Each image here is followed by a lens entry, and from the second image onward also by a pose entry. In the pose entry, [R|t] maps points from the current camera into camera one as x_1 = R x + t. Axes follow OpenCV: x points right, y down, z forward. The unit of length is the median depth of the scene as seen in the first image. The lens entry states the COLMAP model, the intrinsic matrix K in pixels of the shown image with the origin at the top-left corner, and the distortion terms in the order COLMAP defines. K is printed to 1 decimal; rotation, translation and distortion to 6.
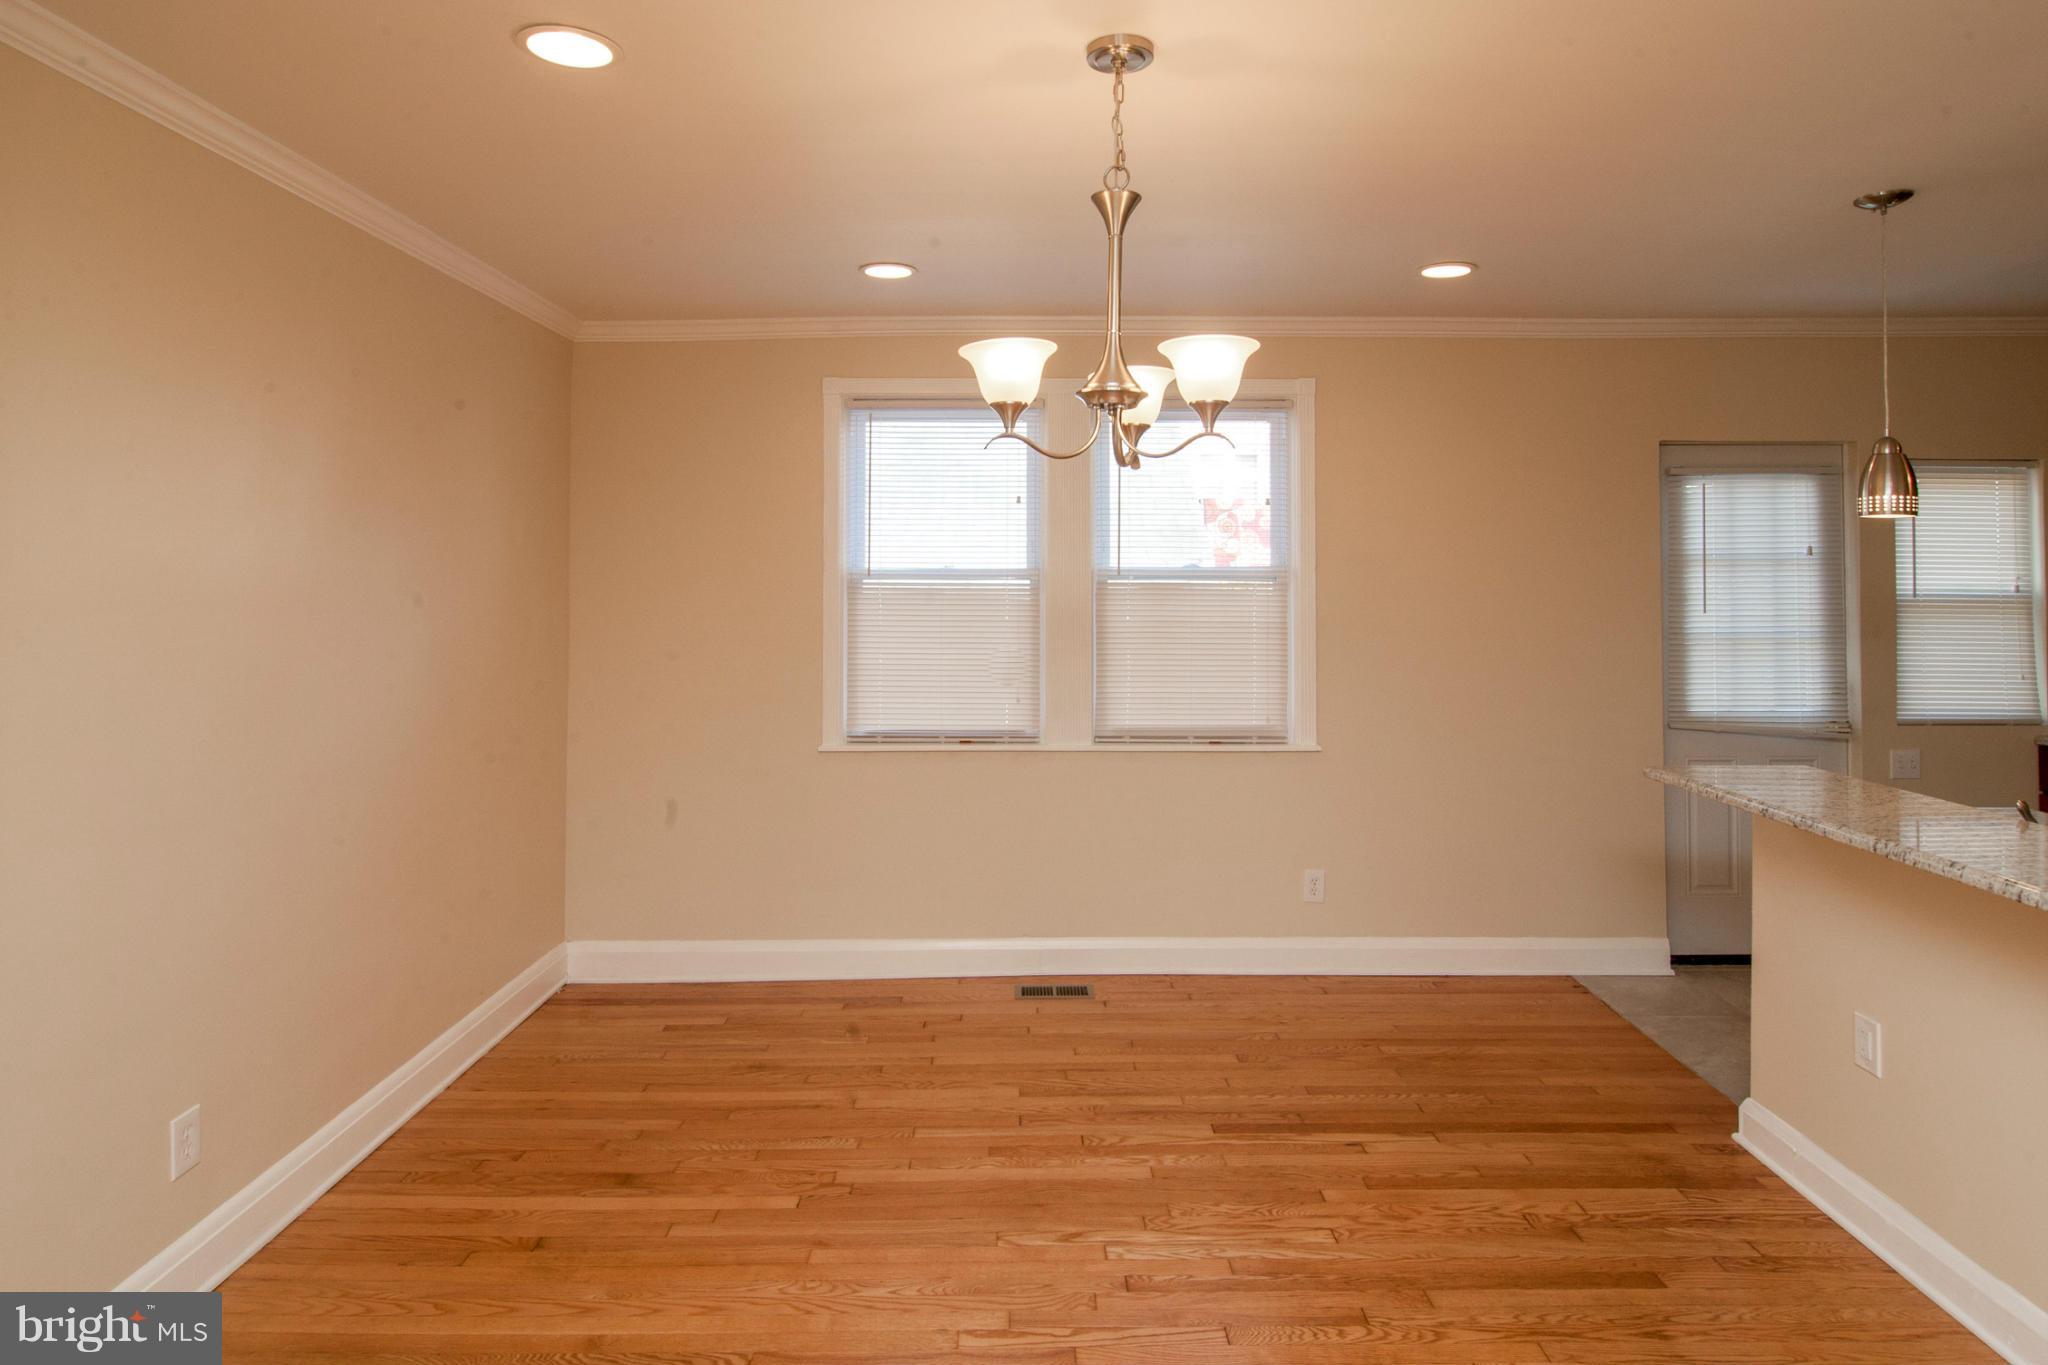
lens RADIAL K [[1154.1, 0, 1058.2], [0, 1154.1, 545.6], [0, 0, 1]] dist [-0.000687, -0.000401]
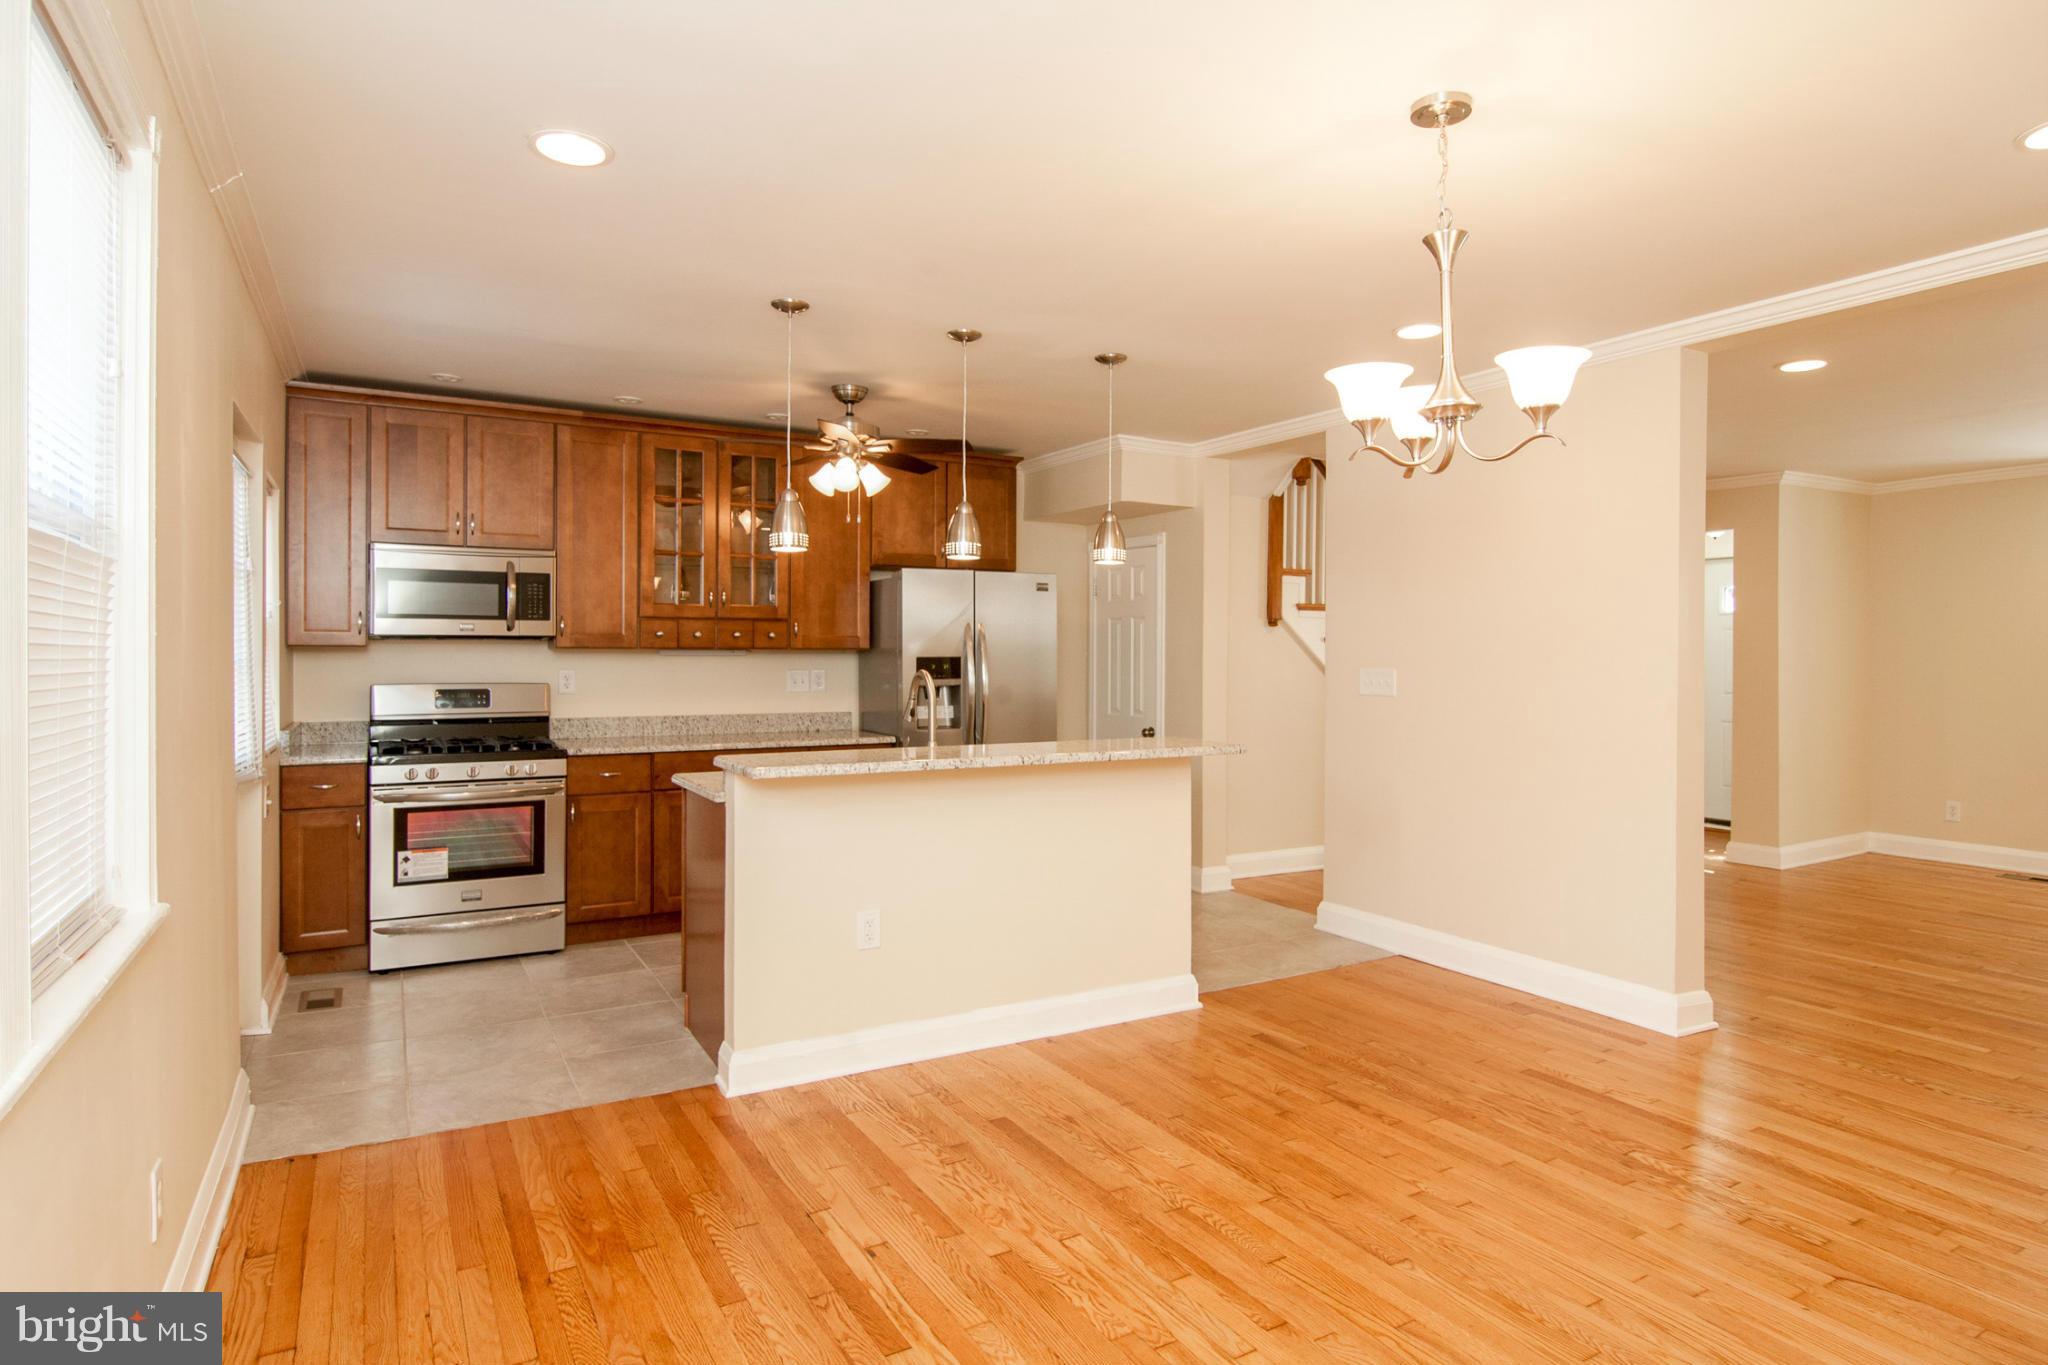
lens RADIAL K [[1132.6, 0, 1016.5], [0, 1132.6, 655.5], [0, 0, 1]] dist [-0.003271, -0.001747]
pose [[-0.476616, -0.005860, 0.879092, -0.362436], [-0.025142, 0.999660, -0.006968, 0.065627], [-0.878752, -0.025423, -0.476601, 0.932008]]
